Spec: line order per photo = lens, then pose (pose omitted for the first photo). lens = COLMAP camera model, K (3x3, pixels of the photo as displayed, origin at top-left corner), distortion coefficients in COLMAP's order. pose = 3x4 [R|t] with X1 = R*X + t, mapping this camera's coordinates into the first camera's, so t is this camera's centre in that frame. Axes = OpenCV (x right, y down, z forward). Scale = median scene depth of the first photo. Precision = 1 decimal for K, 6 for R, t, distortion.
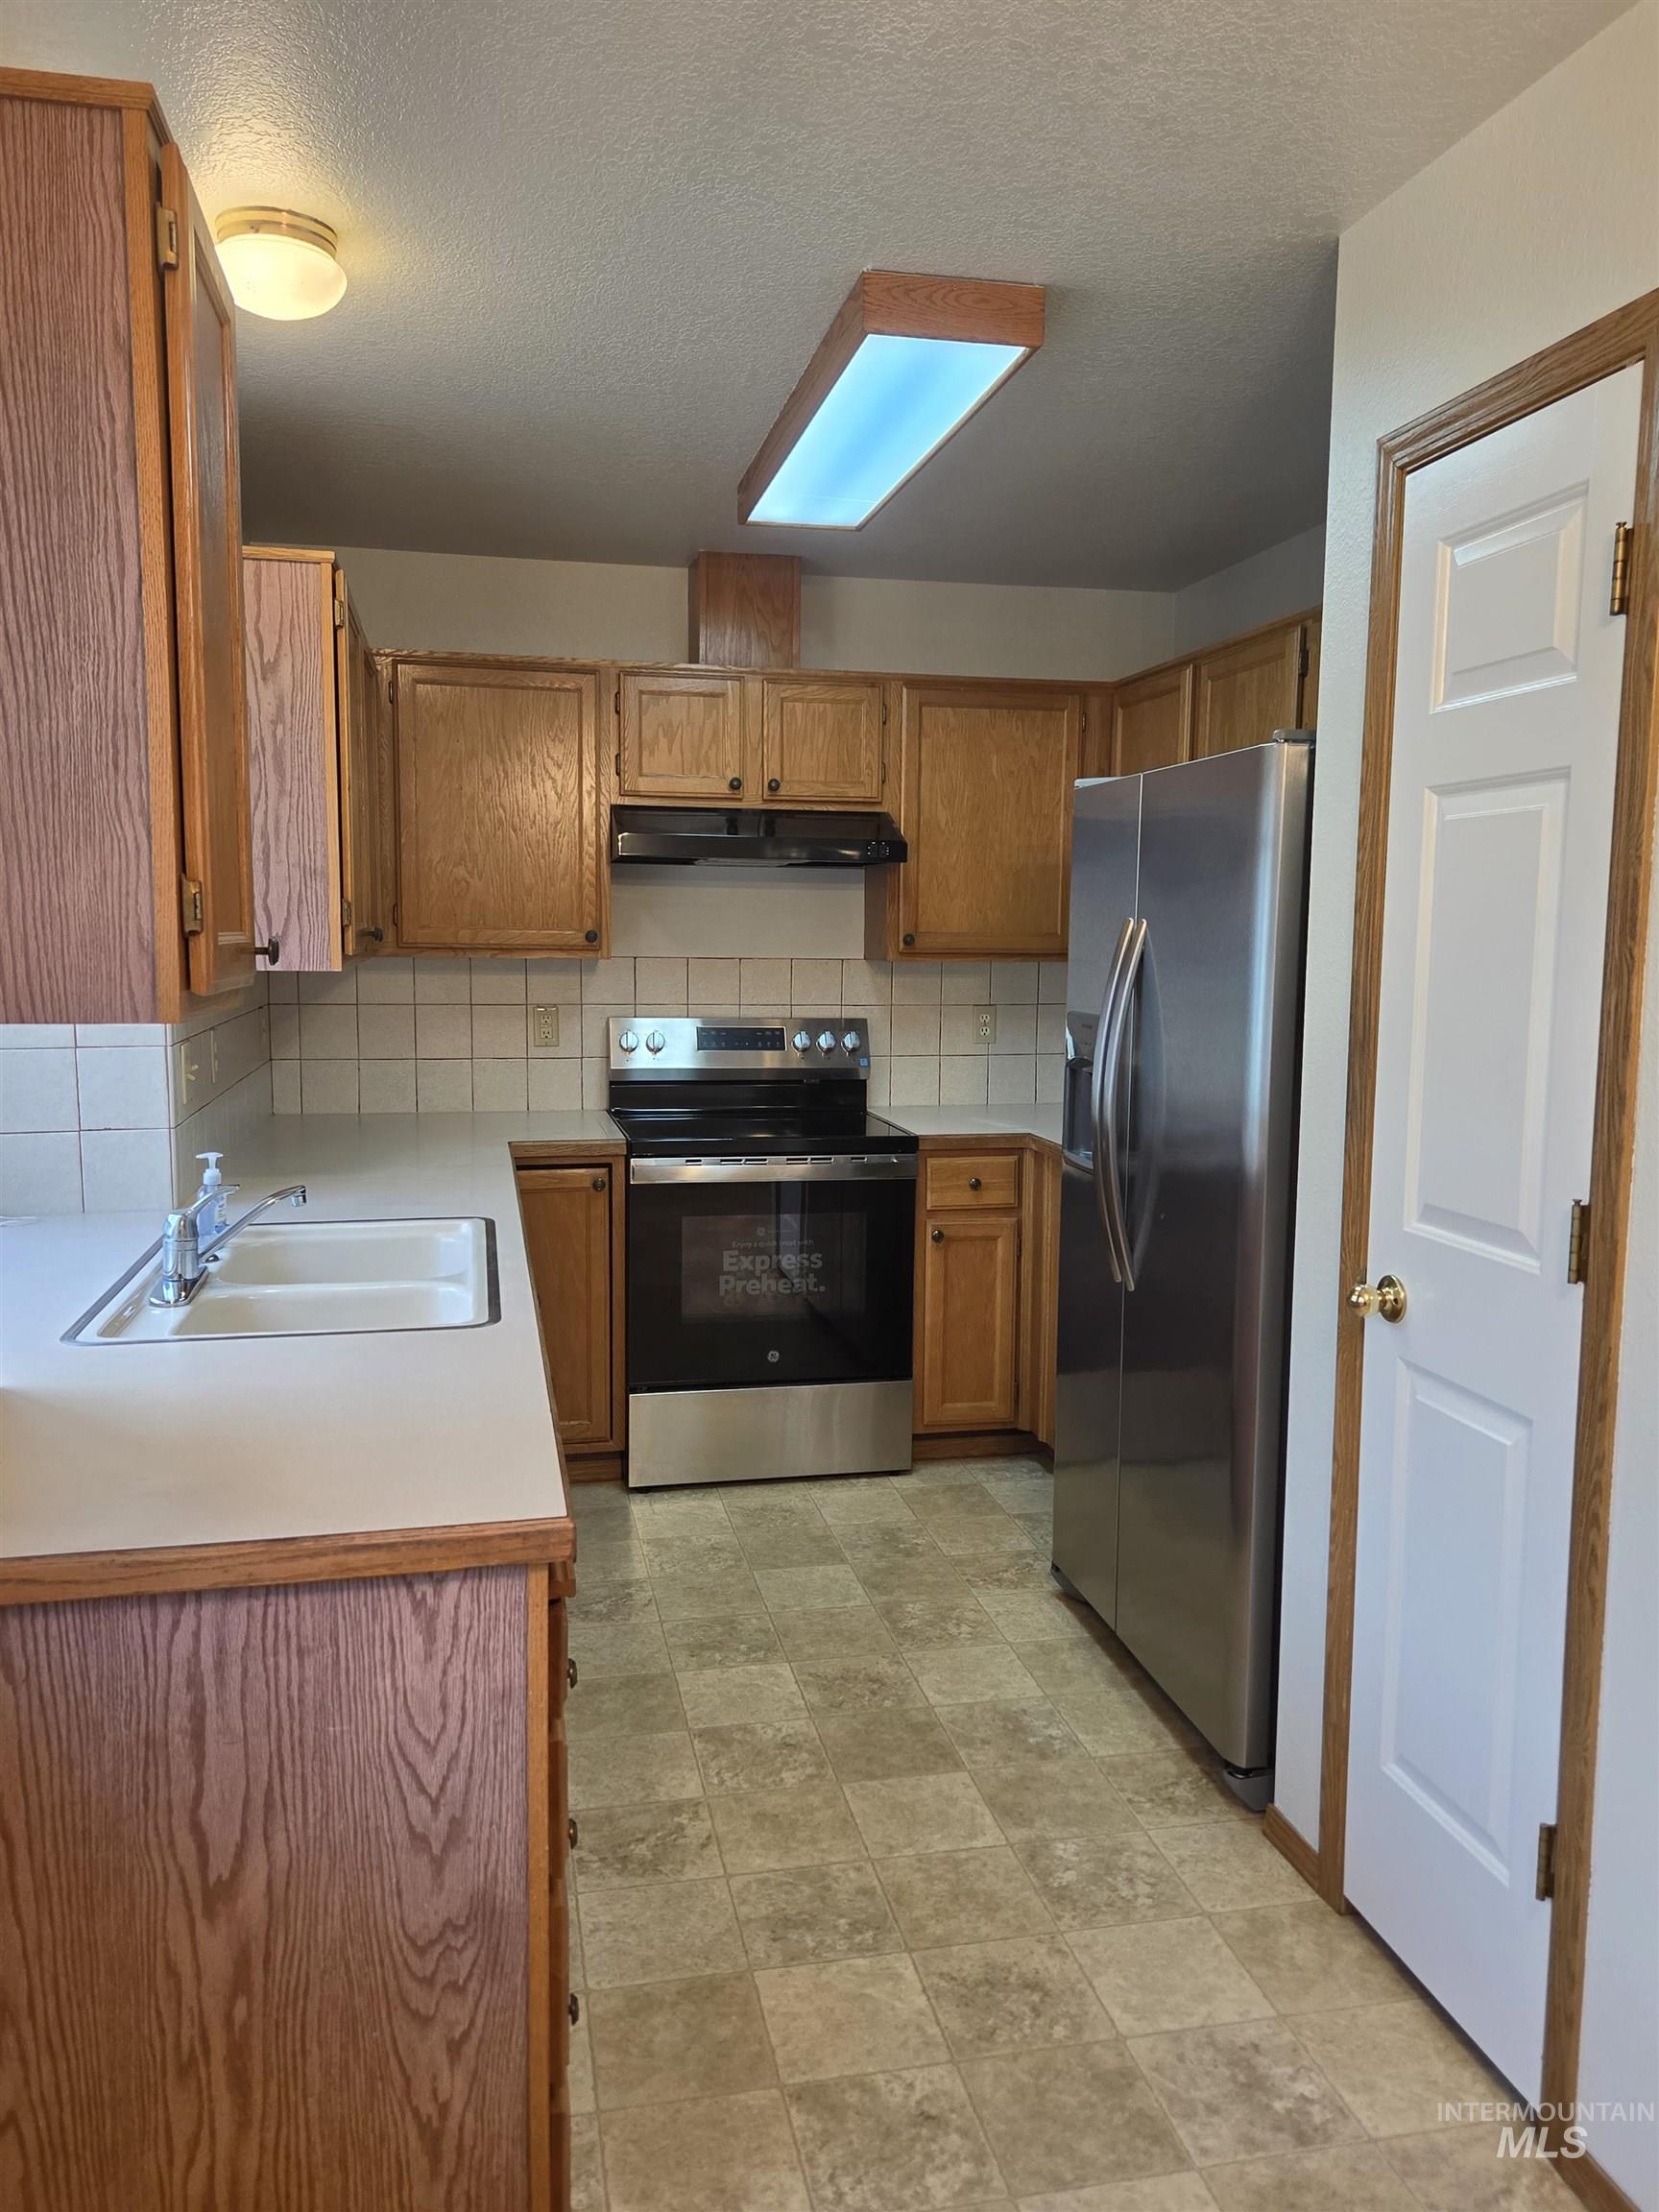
lens RADIAL K [[1603.4, 0, 822.7], [0, 1603.4, 1104.3], [0, 0, 1]] dist [0.072868, -0.063699]
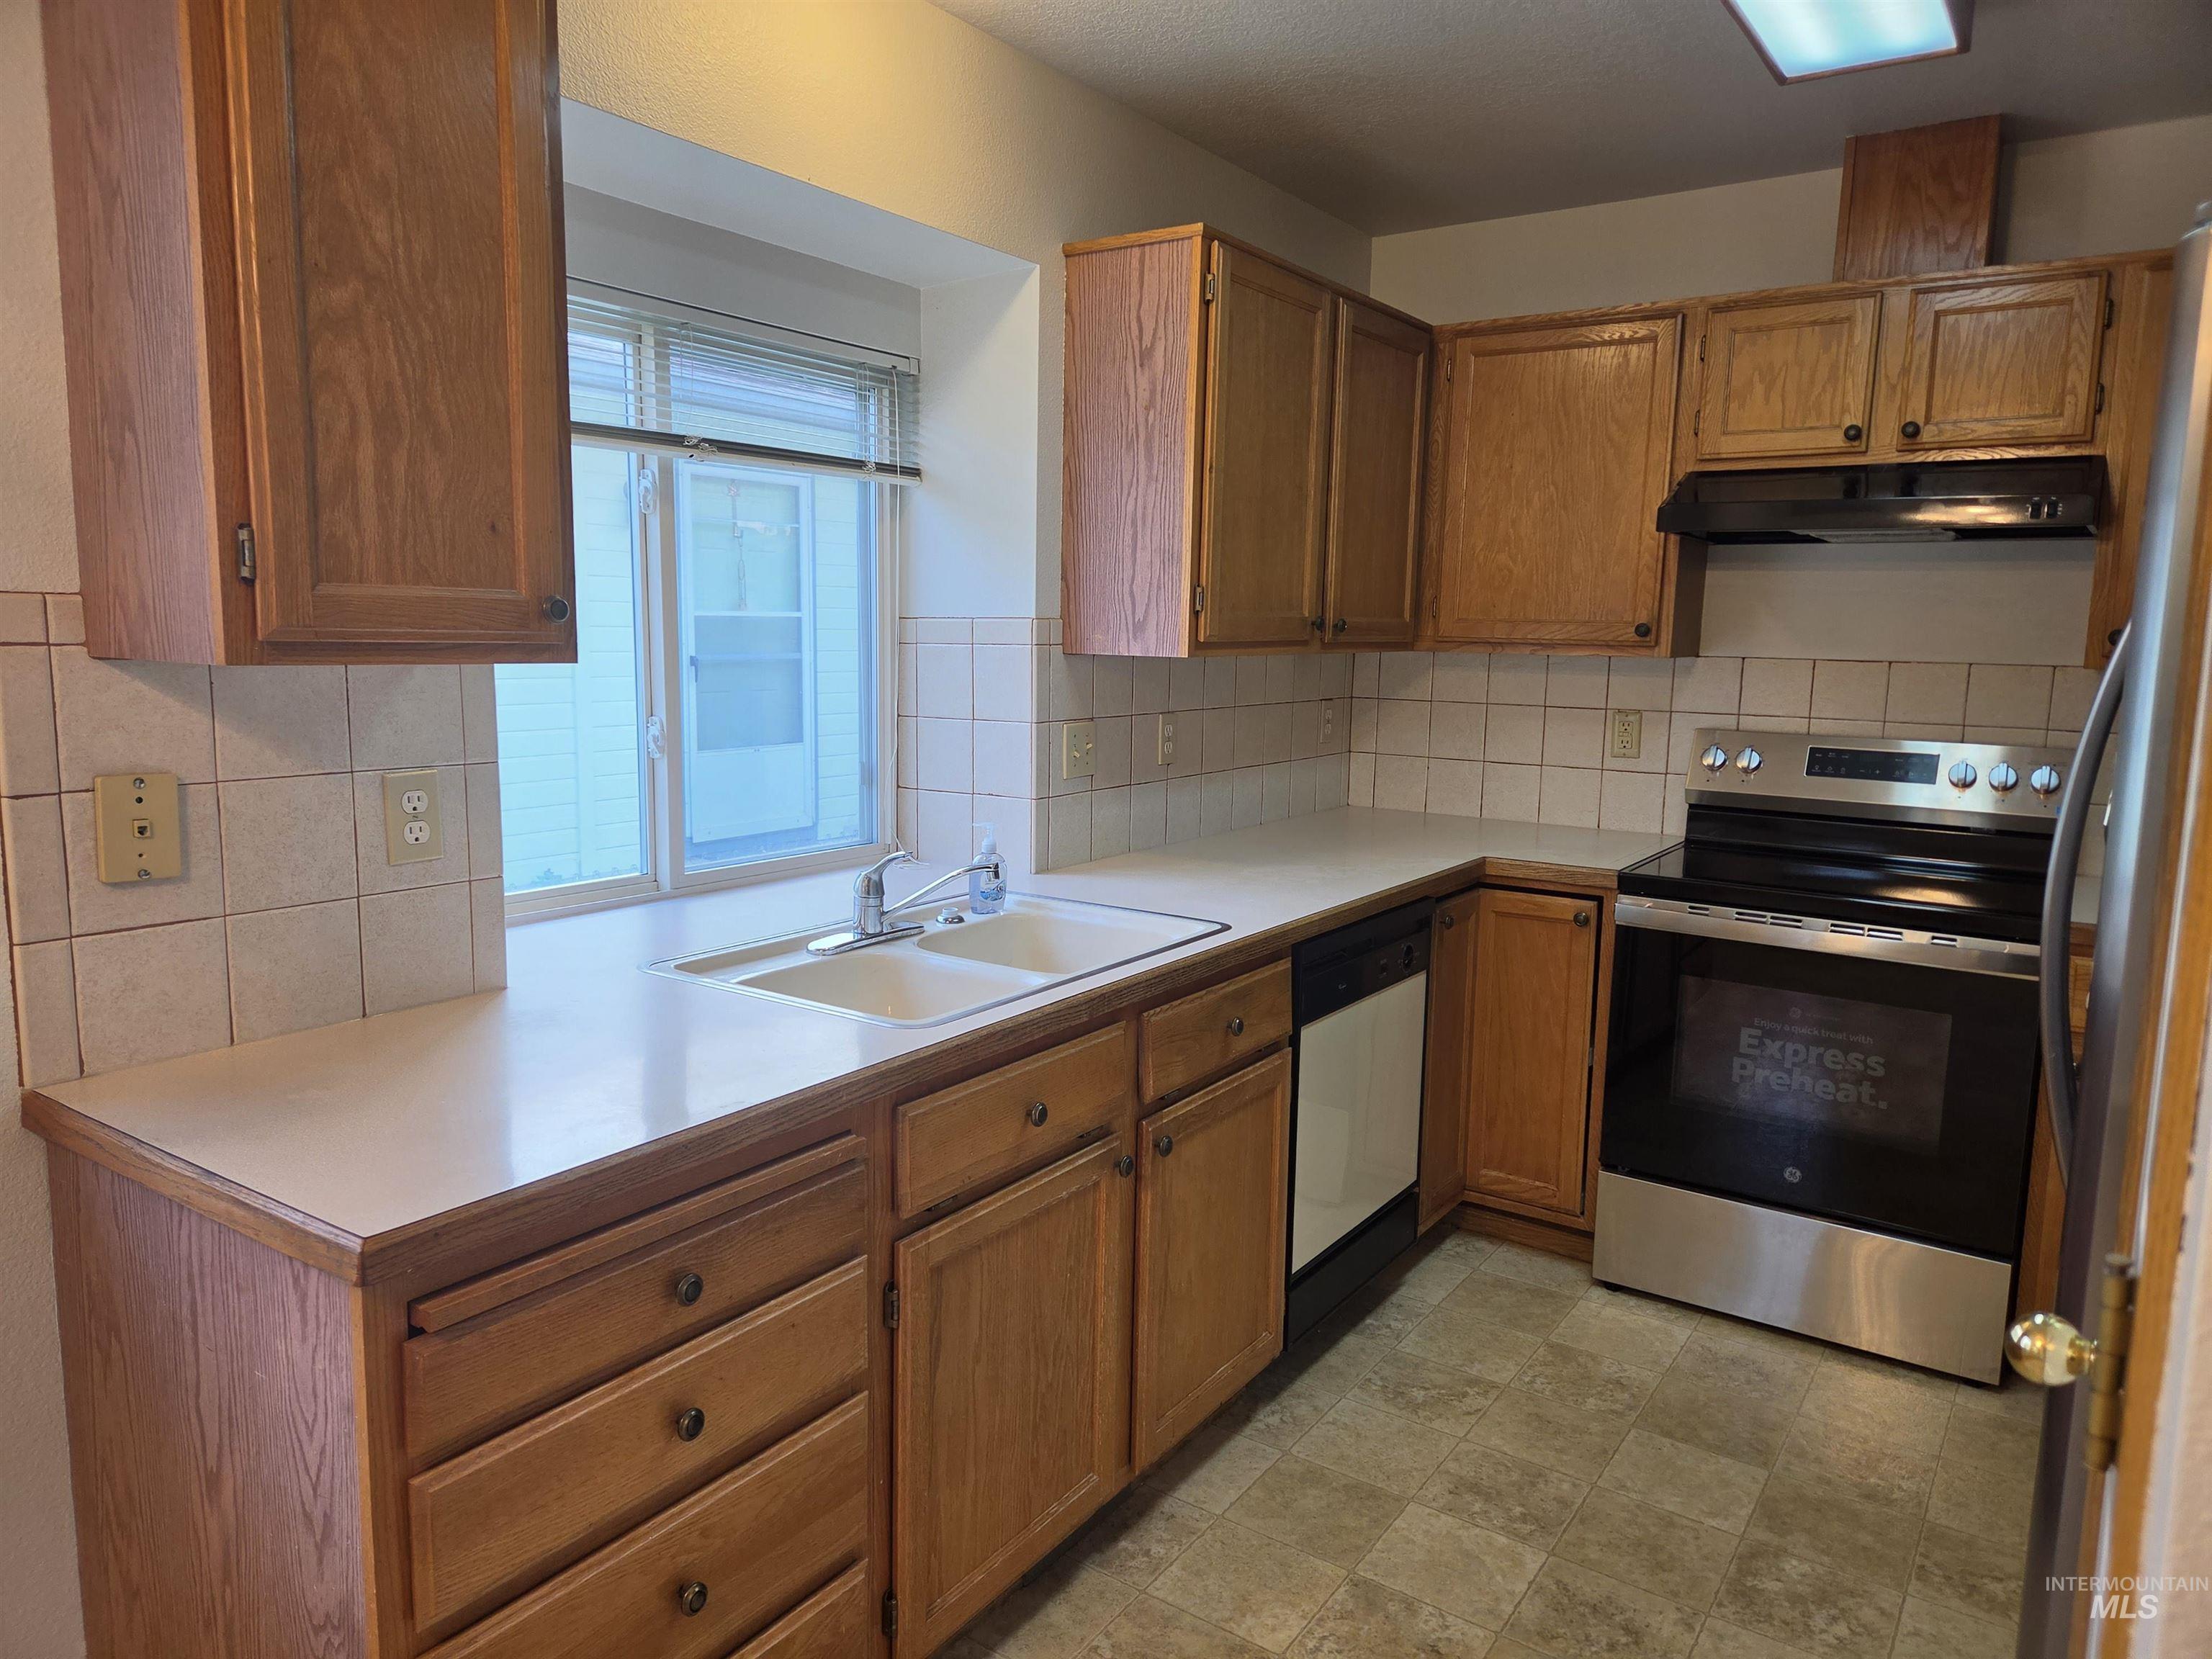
lens RADIAL K [[1473.7, 0, 1096.7], [0, 1473.7, 824.1], [0, 0, 1]] dist [0.076824, -0.064131]
pose [[0.683436, 0.103185, -0.722681, 0.324099], [-0.093408, 0.994183, 0.053615, -0.024129], [0.724009, 0.030862, 0.689099, 0.339644]]
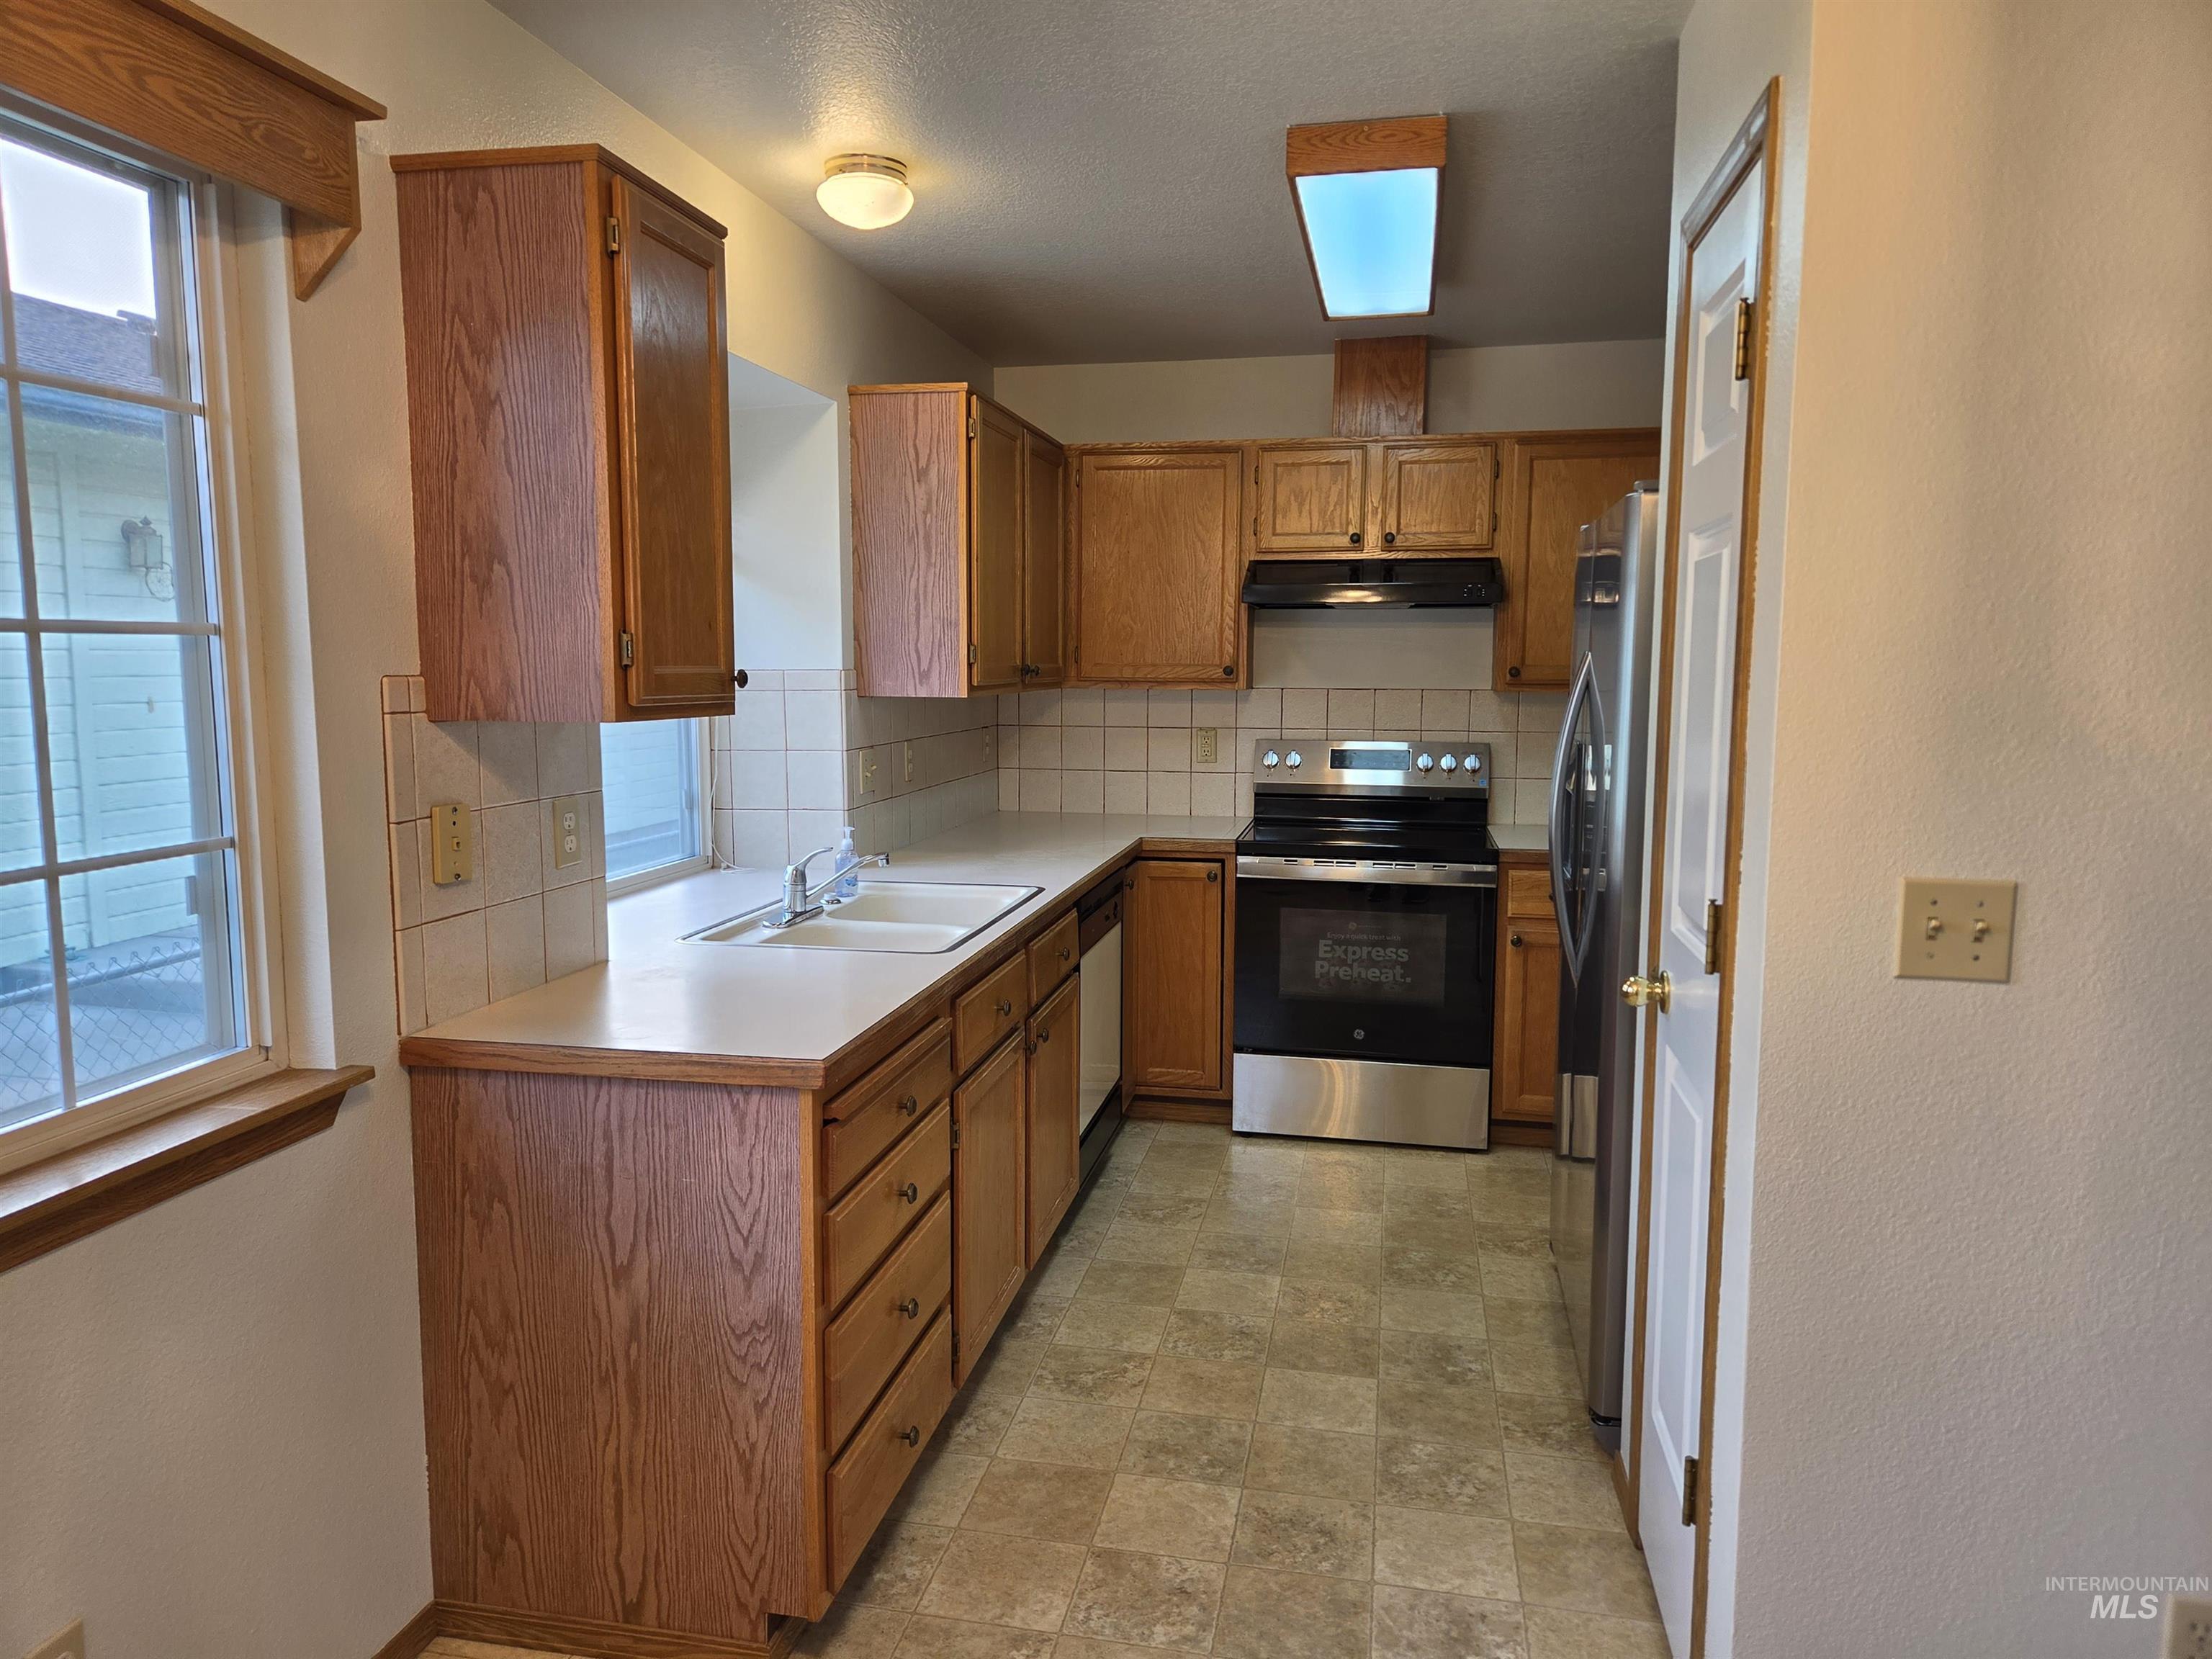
lens RADIAL K [[1476.2, 0, 1095.5], [0, 1476.2, 824.6], [0, 0, 1]] dist [0.083656, -0.095040]
pose [[0.915727, 0.038956, -0.399907, 0.286668], [-0.039828, 0.999188, 0.006133, 0.010258], [0.399821, 0.010311, 0.916535, -0.069602]]
